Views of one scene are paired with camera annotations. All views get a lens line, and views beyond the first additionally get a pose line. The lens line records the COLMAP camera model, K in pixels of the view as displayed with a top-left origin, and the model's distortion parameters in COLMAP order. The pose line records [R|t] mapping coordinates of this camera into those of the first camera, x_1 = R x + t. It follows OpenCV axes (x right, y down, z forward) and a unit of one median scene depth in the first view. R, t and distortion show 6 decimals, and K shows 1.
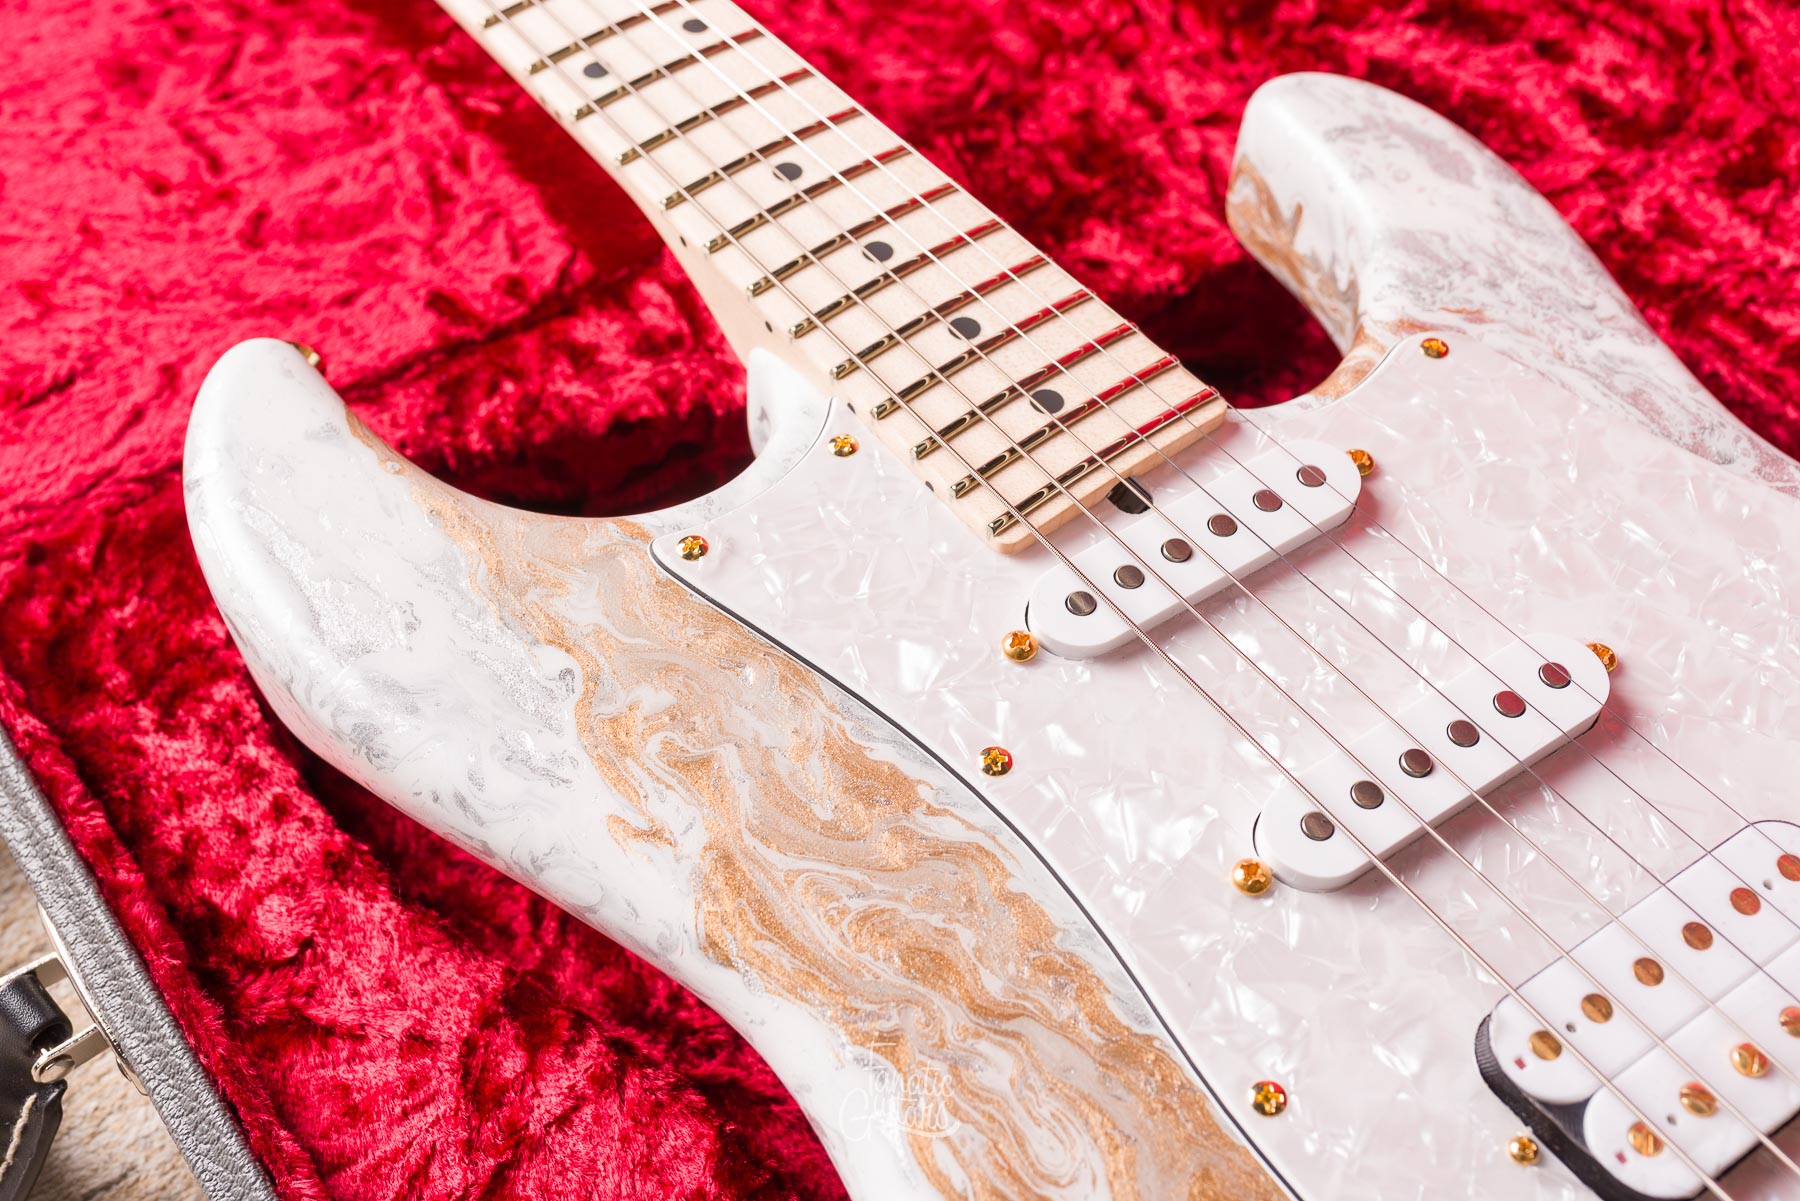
lens RADIAL K [[1802.1, 0, 896.8], [0, 1802.1, 601.3], [0, 0, 1]] dist [0.001100, 0.006700]
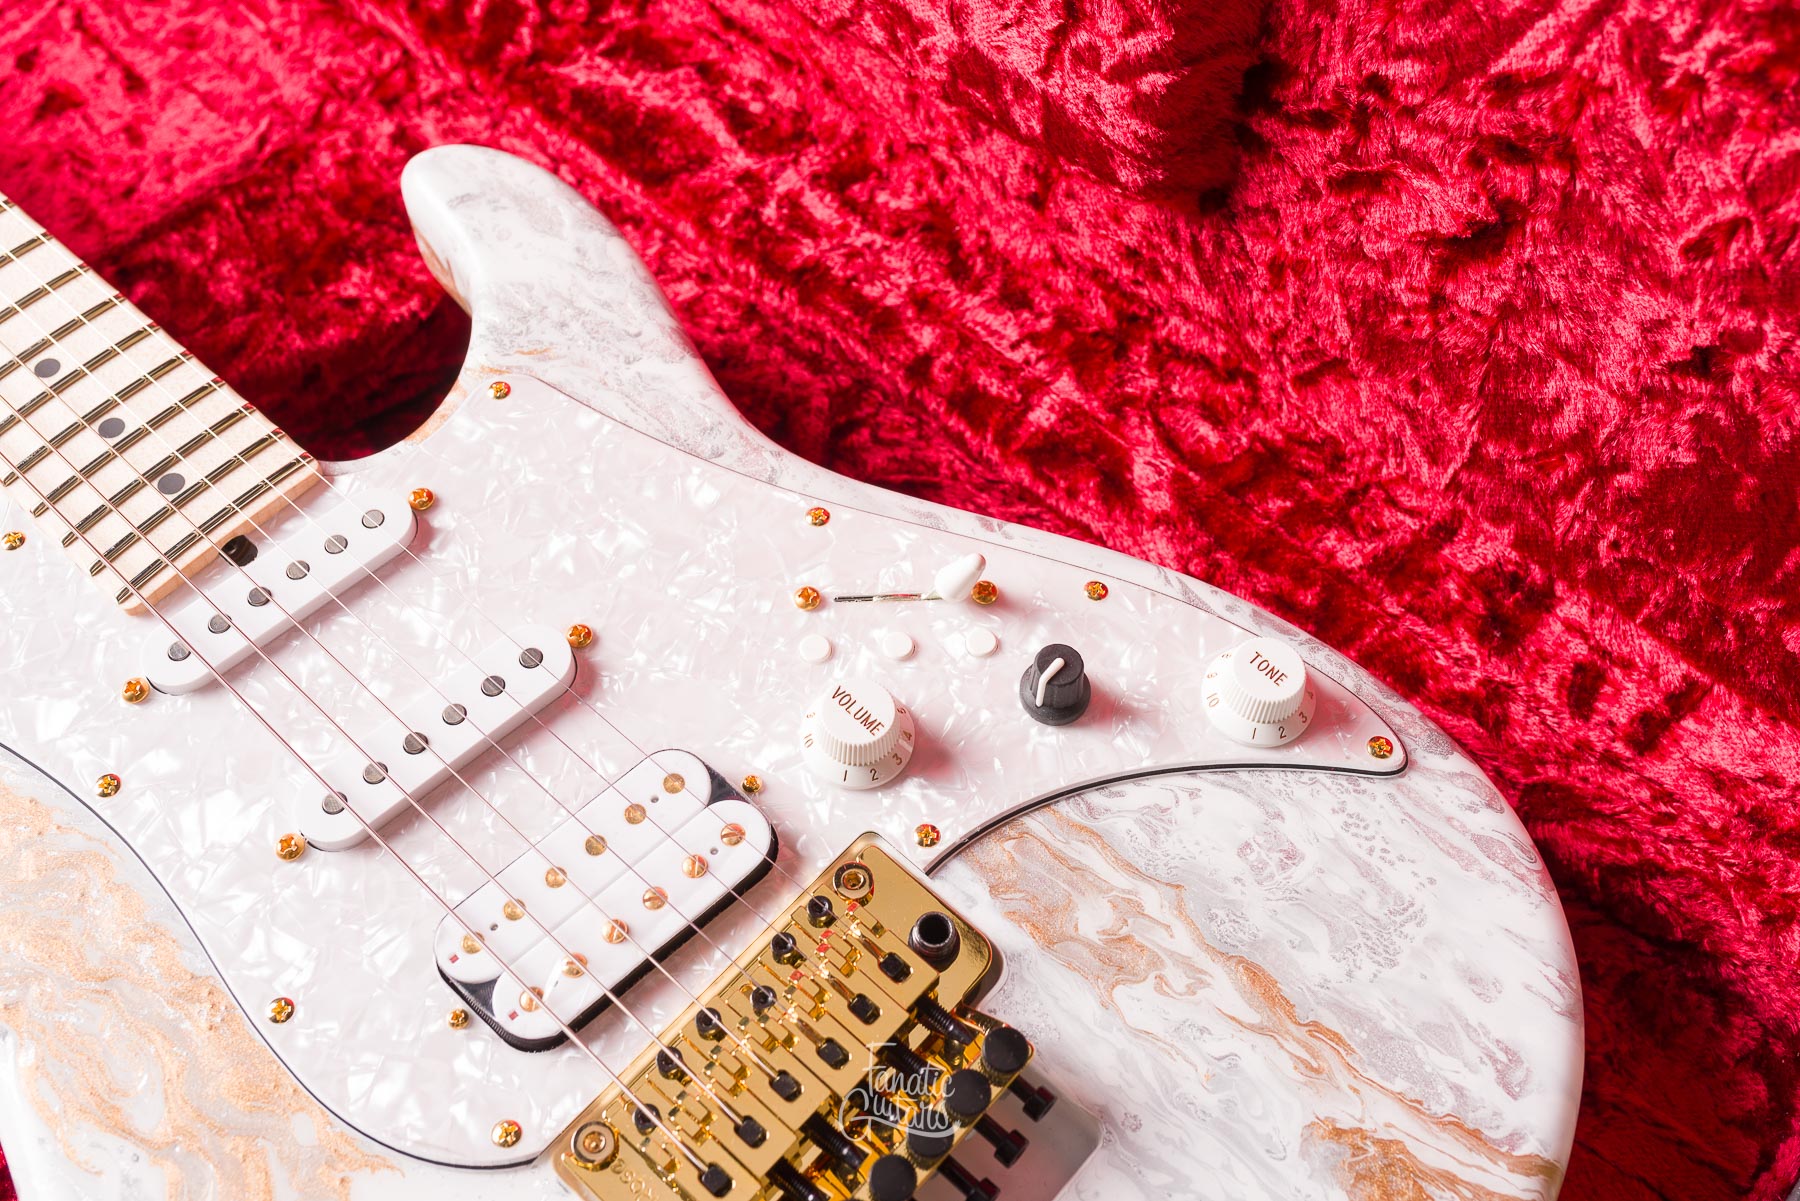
lens RADIAL K [[1774.9, 0, 896.5], [0, 1774.9, 598.3], [0, 0, 1]] dist [-0.000805, 0.004015]
pose [[0.986620, -0.143657, 0.077097, 0.438144], [0.135441, 0.985425, 0.102919, -0.083126], [-0.090759, -0.091100, 0.991697, -0.270047]]
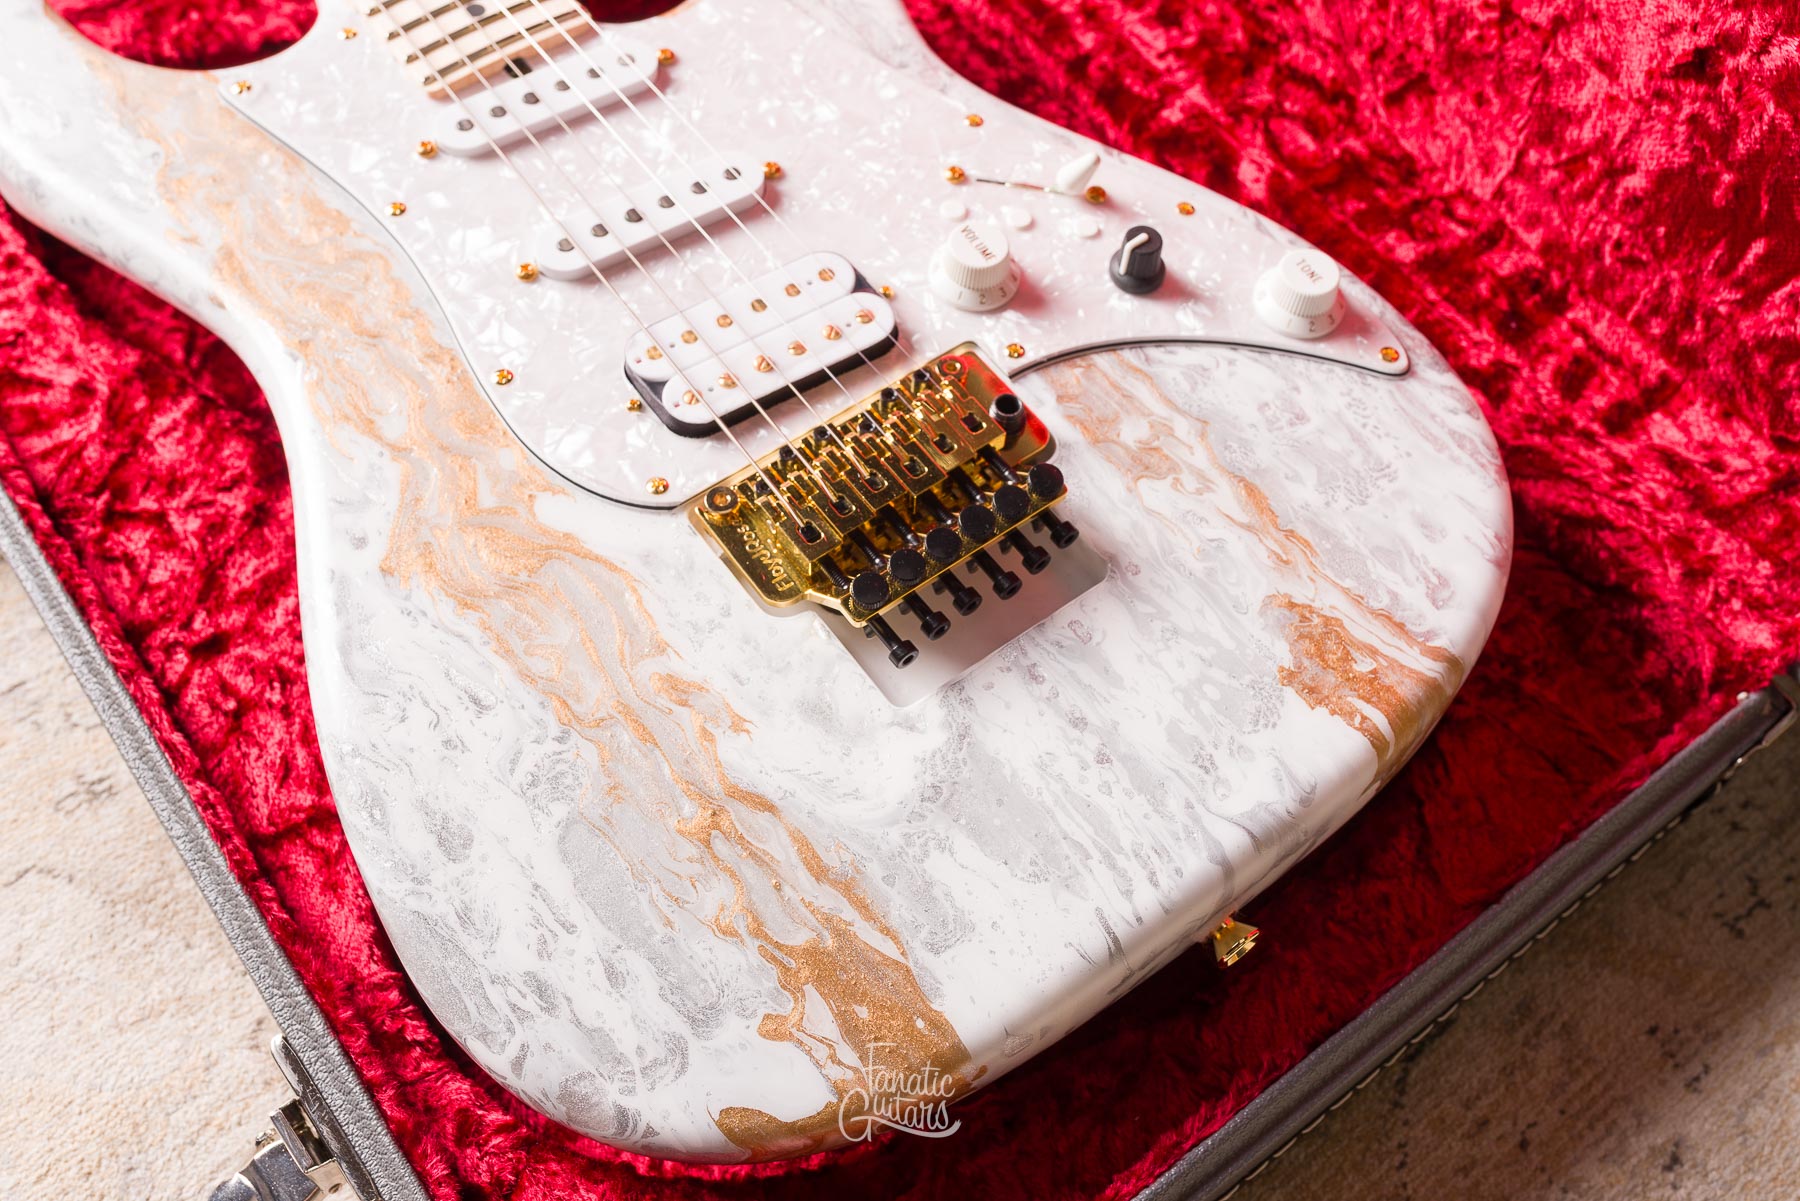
lens RADIAL K [[1774.9, 0, 896.5], [0, 1774.9, 598.3], [0, 0, 1]] dist [-0.000805, 0.004015]
pose [[0.999330, 0.036073, 0.006137, 0.426879], [-0.036526, 0.993468, 0.108111, 0.205369], [-0.002197, -0.108263, 0.994120, -0.576562]]
